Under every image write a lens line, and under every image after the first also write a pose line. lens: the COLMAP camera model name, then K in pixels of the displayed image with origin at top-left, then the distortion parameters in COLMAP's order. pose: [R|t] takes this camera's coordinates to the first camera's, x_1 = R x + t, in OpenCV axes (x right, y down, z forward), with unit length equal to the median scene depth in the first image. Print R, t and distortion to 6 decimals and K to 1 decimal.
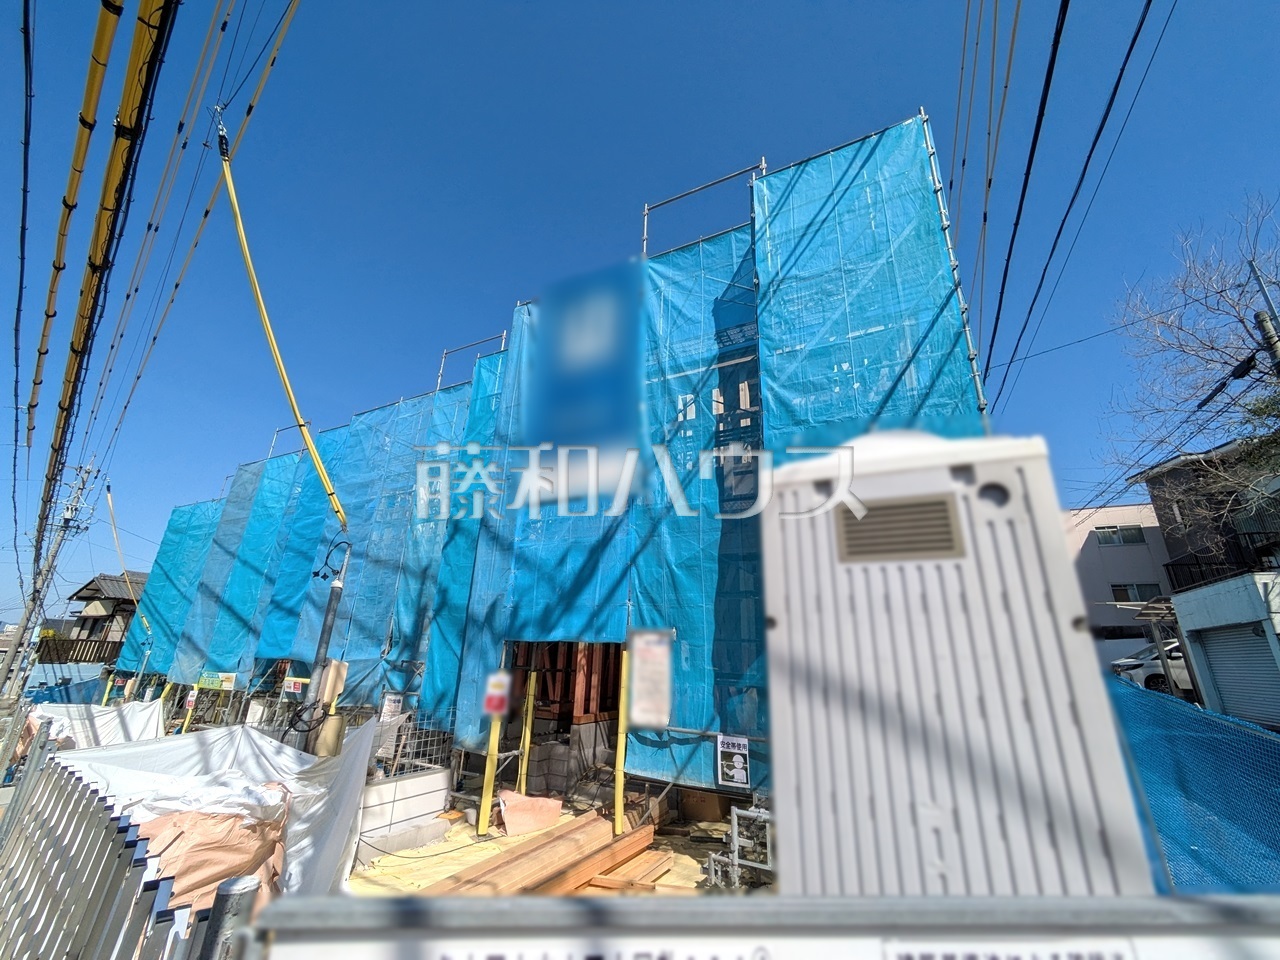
lens RADIAL K [[505.5, 0, 639.3], [0, 505.5, 482.4], [0, 0, 1]] dist [0.000887, 0.000716]
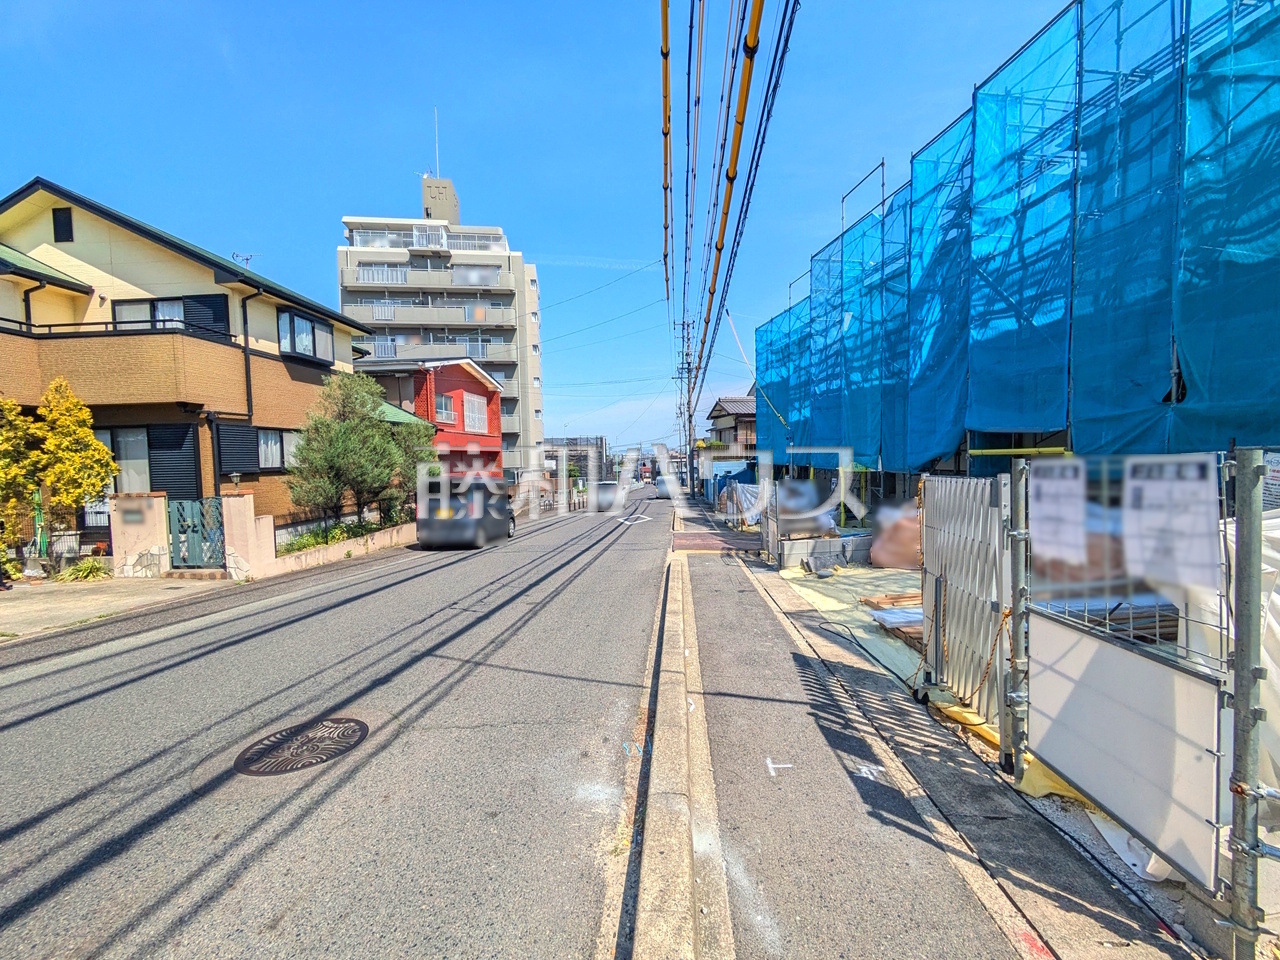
lens RADIAL K [[505.5, 0, 640.5], [0, 505.5, 479.2], [0, 0, 1]] dist [0.000887, 0.000716]
pose [[0.596507, -0.012519, -0.802510, -0.591531], [0.308585, 0.926599, 0.214916, 0.136209], [0.740915, -0.375842, 0.556586, 0.183750]]
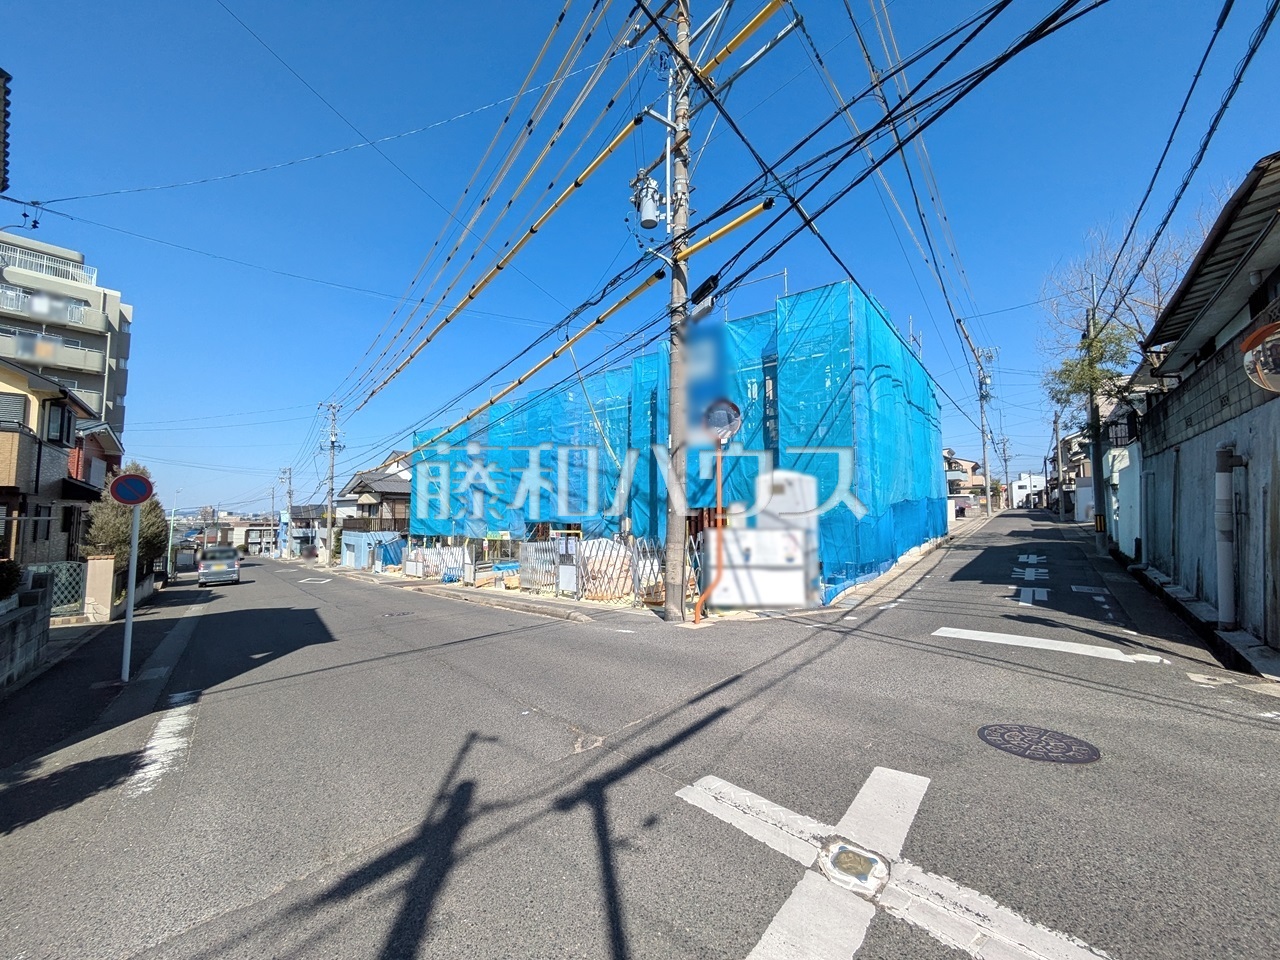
lens RADIAL K [[505.5, 0, 640.2], [0, 505.5, 475.9], [0, 0, 1]] dist [0.000887, 0.000716]
pose [[0.983277, -0.052926, -0.174259, -0.008981], [0.094188, 0.966724, 0.237852, -0.422442], [0.155871, -0.250288, 0.955542, -1.277566]]
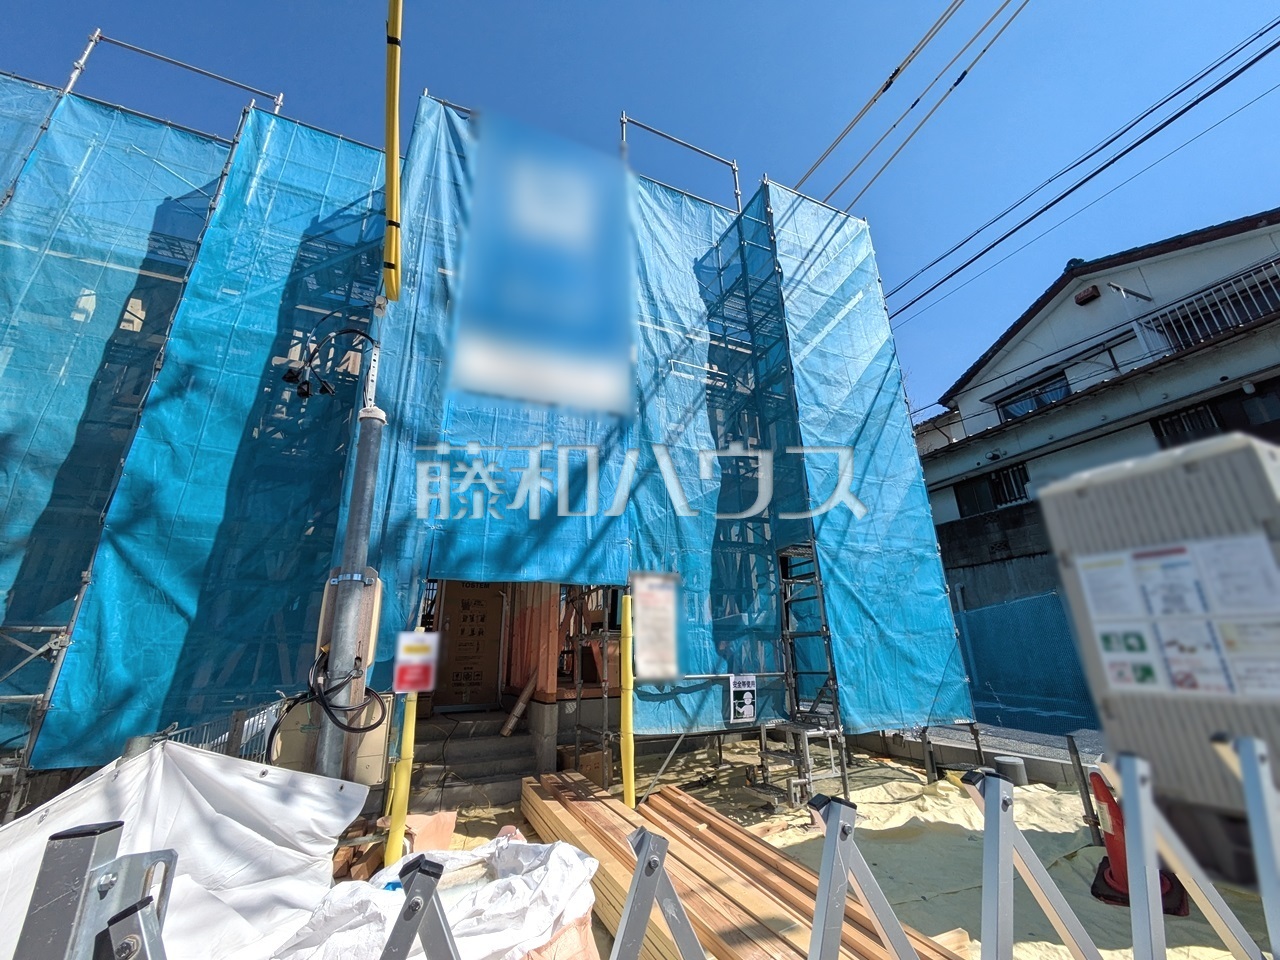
lens RADIAL K [[505.5, 0, 640.5], [0, 505.5, 480.4], [0, 0, 1]] dist [0.000887, 0.000716]
pose [[0.623294, 0.211146, 0.752942, -0.617577], [-0.215598, 0.971939, -0.094084, 0.196800], [-0.751679, -0.103691, 0.651326, 0.402278]]
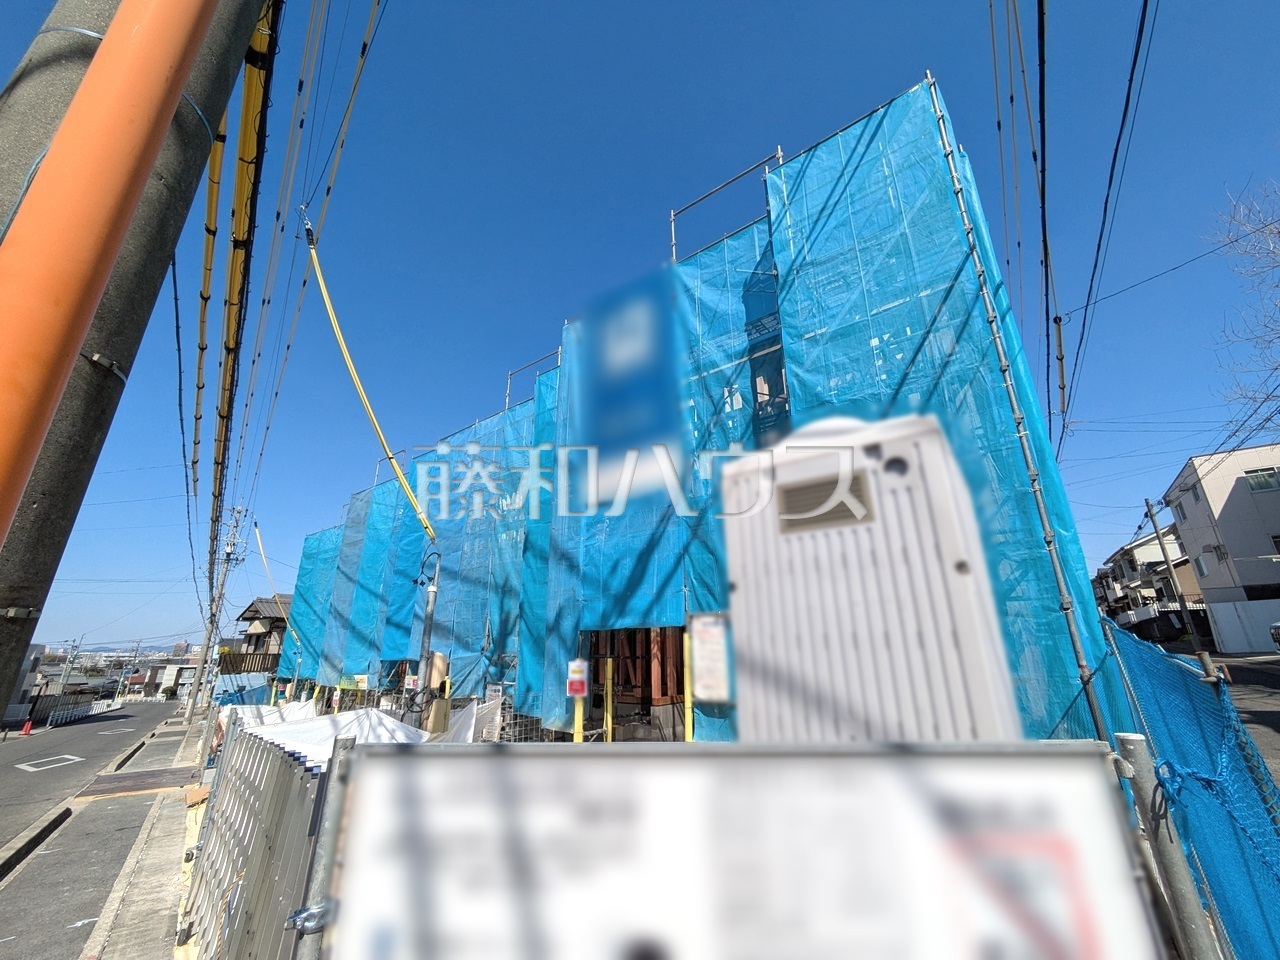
lens RADIAL K [[505.5, 0, 639.7], [0, 505.5, 481.2], [0, 0, 1]] dist [0.000887, 0.000716]
pose [[0.982762, -0.099025, -0.156121, 0.068527], [0.100526, 0.994933, 0.001732, -0.001293], [0.155158, -0.017396, 0.987736, -0.066873]]
